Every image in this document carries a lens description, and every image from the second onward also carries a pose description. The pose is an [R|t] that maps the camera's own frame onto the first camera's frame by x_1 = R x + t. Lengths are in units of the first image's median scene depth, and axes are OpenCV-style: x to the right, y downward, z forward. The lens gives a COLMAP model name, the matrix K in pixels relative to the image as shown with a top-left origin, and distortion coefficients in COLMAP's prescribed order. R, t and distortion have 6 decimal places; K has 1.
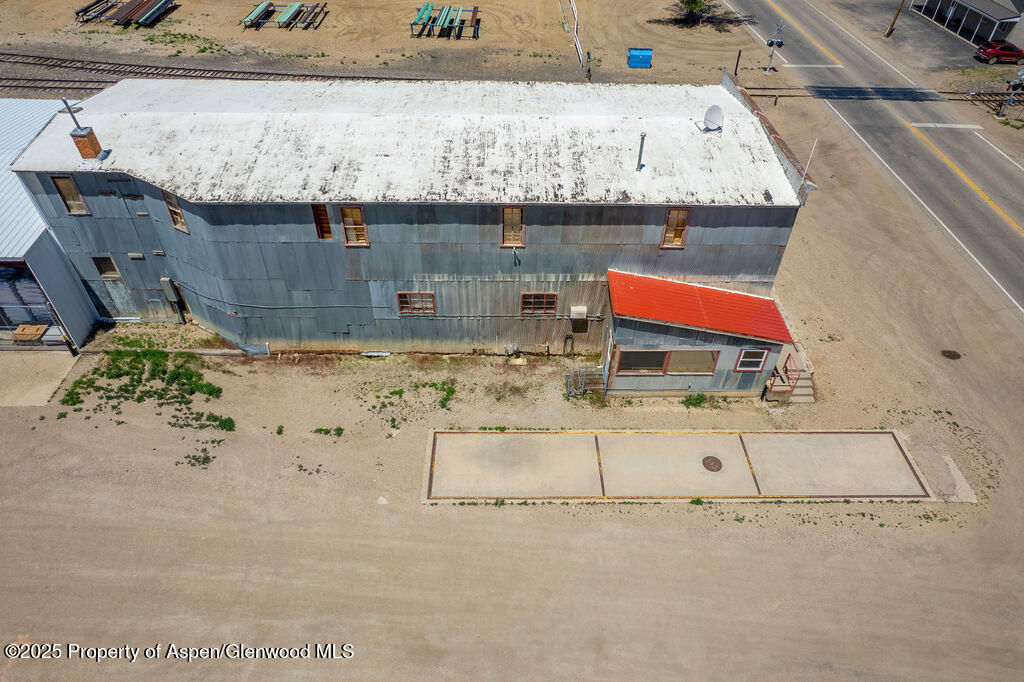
lens RADIAL K [[656.1, 0, 512.6], [0, 656.1, 343.9], [0, 0, 1]] dist [-0.077246, 0.073621]
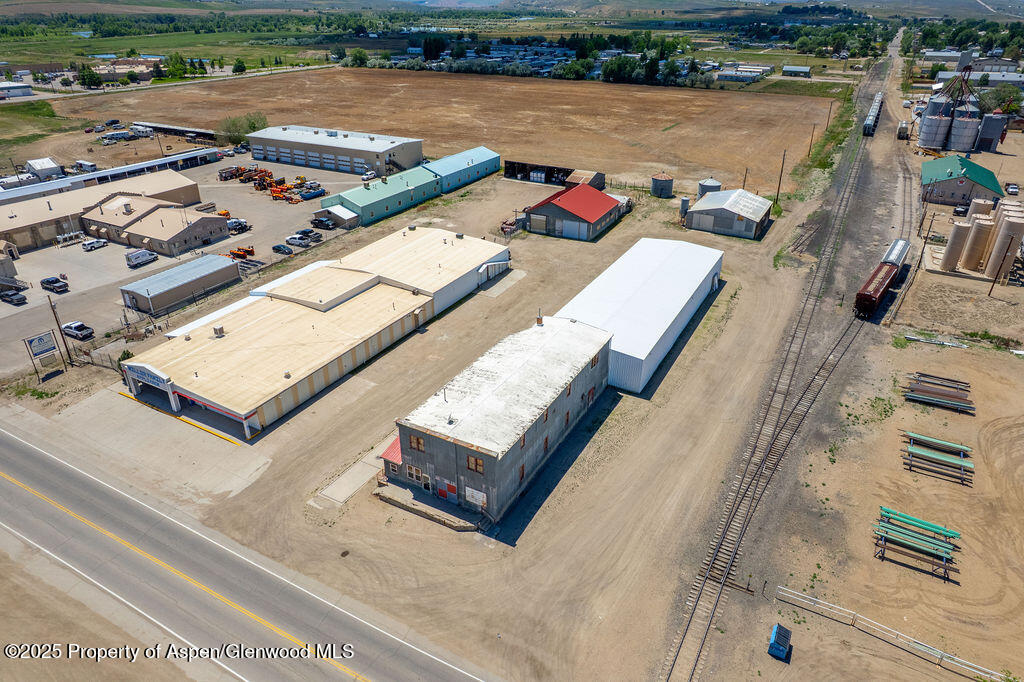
lens RADIAL K [[656.1, 0, 512.6], [0, 656.1, 343.9], [0, 0, 1]] dist [-0.077246, 0.073621]
pose [[-0.491226, 0.391030, -0.778327, 1.996814], [-0.594213, 0.502911, 0.627687, -2.167104], [0.636874, 0.770828, -0.014688, 0.981122]]
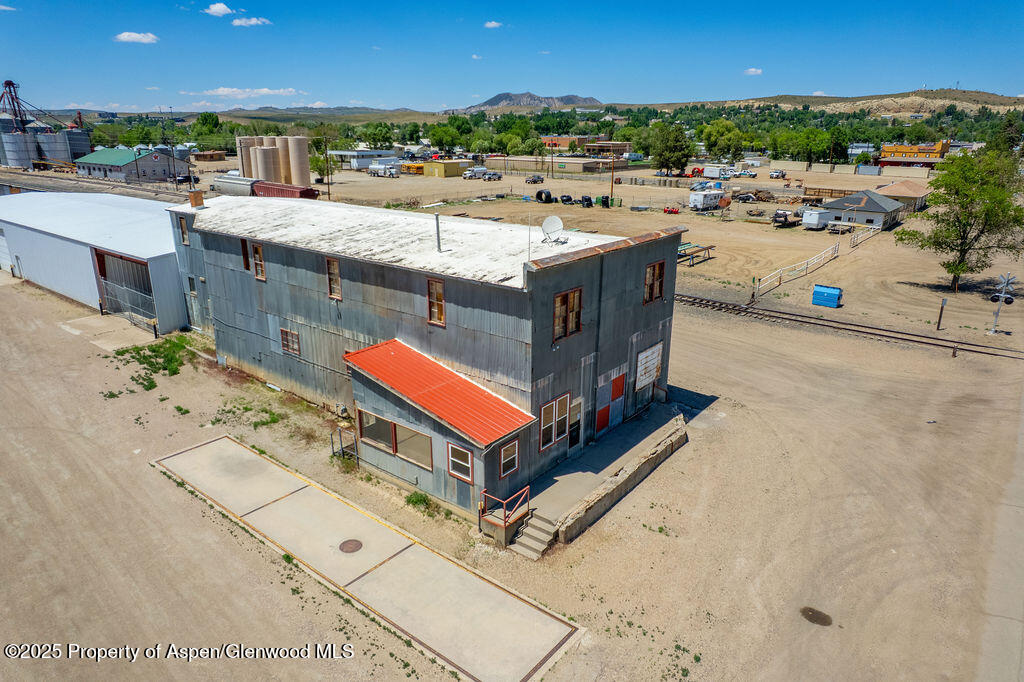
lens RADIAL K [[656.1, 0, 512.6], [0, 656.1, 343.9], [0, 0, 1]] dist [-0.077246, 0.073621]
pose [[0.775280, 0.189161, -0.602627, 0.890162], [-0.420199, 0.866797, -0.268505, 0.089212], [0.471565, 0.461390, 0.751496, 0.318249]]
